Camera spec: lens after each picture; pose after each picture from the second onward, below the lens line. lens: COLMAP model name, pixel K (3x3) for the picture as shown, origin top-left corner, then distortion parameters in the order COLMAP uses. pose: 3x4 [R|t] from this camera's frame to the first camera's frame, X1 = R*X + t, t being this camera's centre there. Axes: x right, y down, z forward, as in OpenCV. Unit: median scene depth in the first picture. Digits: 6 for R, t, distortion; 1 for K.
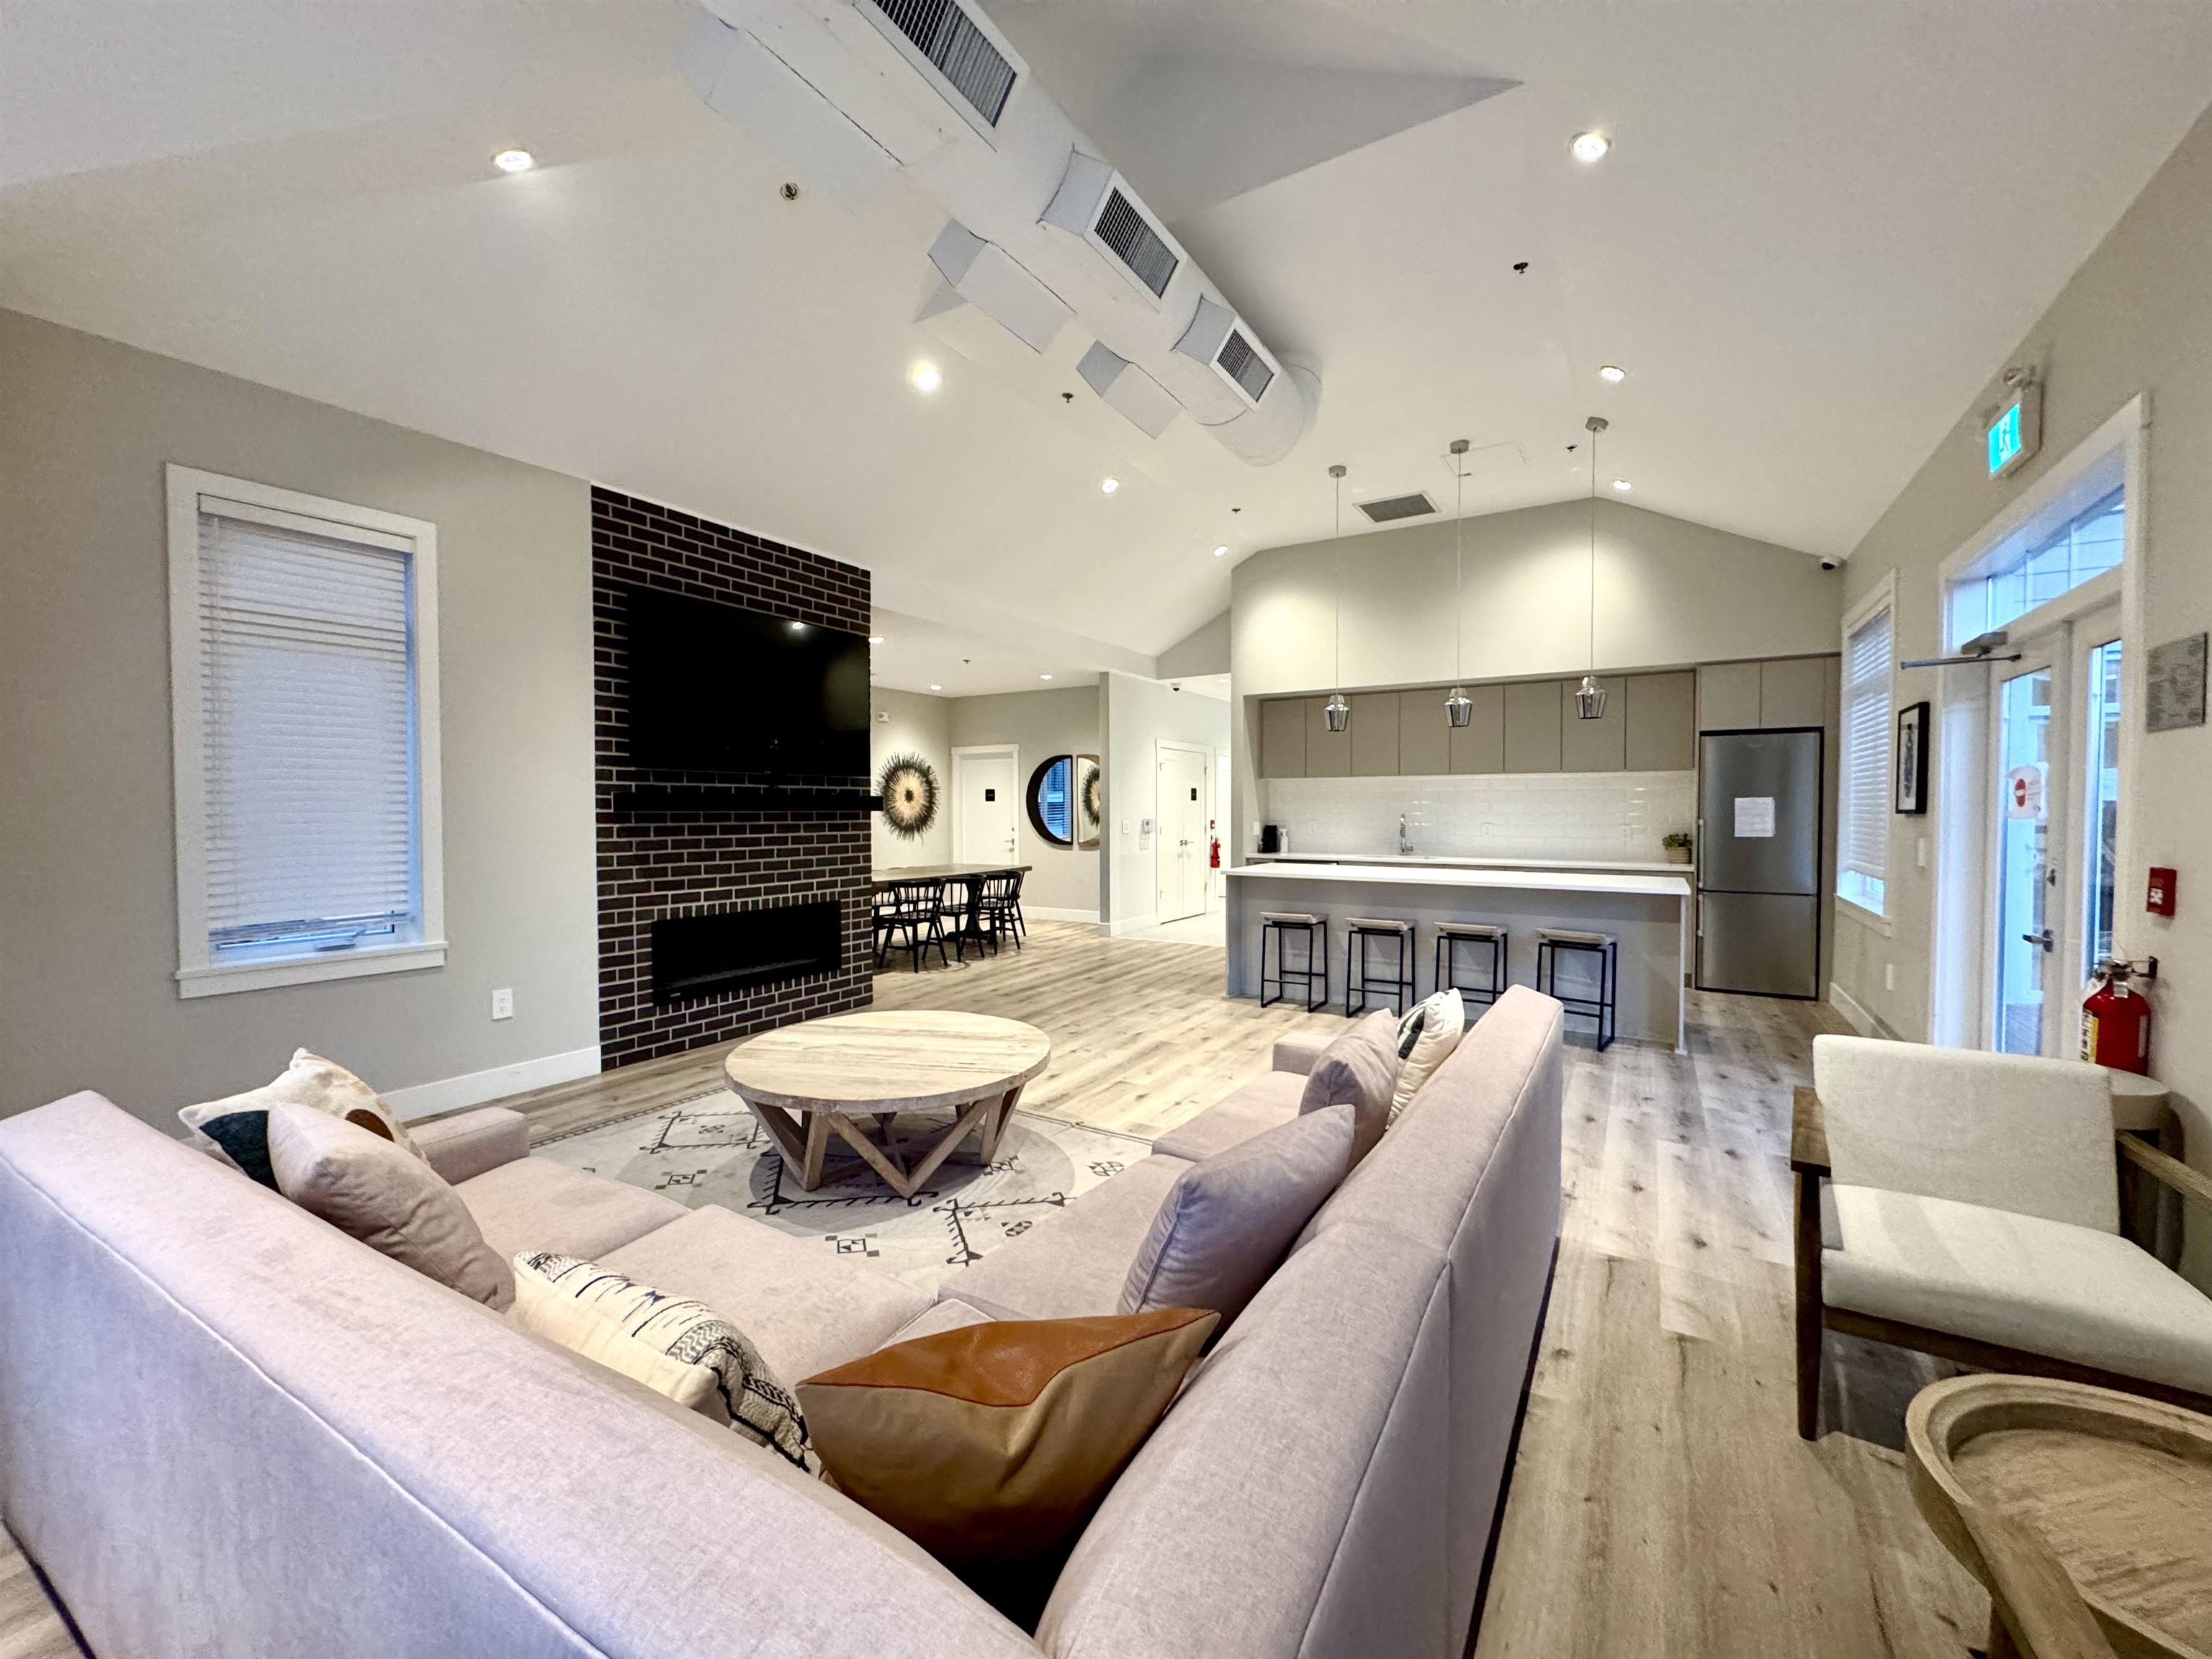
lens RADIAL K [[882.7, 0, 1112.8], [0, 882.7, 831.9], [0, 0, 1]] dist [0.002158, 0.000095]
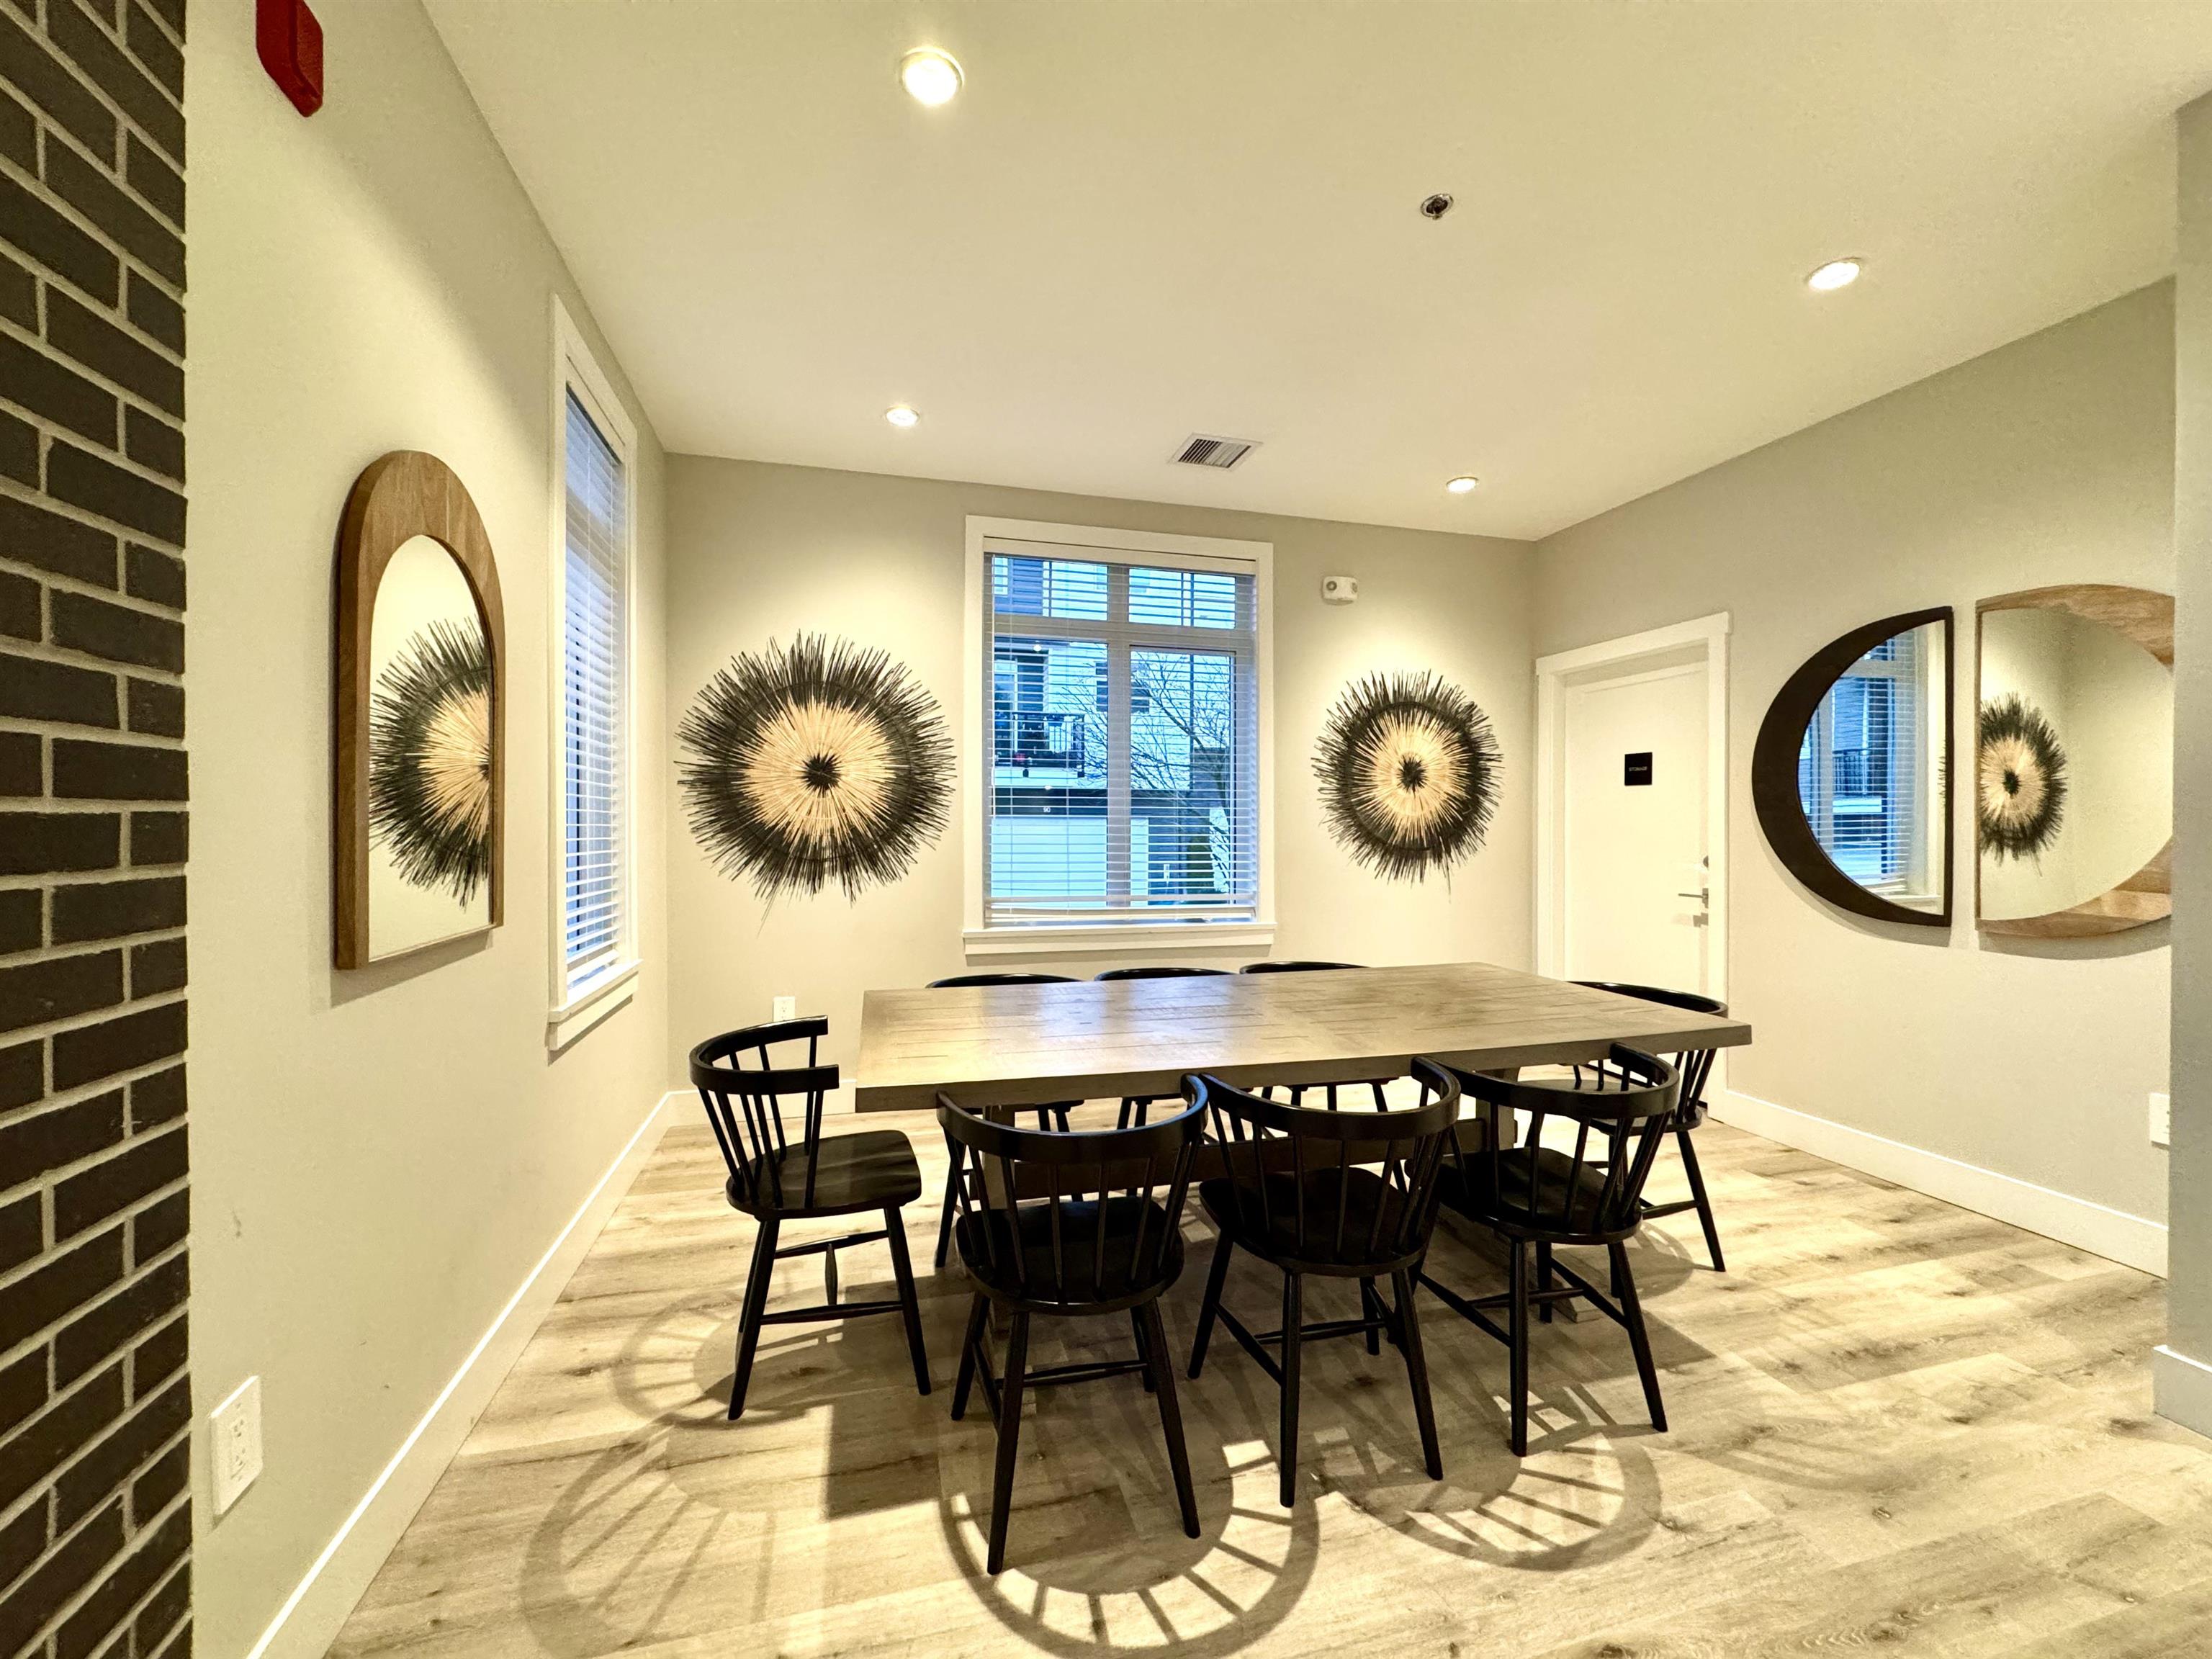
lens RADIAL K [[882.7, 0, 1091.9], [0, 882.7, 832.2], [0, 0, 1]] dist [0.002158, 0.000095]
pose [[0.715872, 0.013051, -0.698110, -0.044943], [-0.027188, 0.999588, -0.009193, -0.004981], [0.697702, 0.025561, 0.715931, 0.608799]]
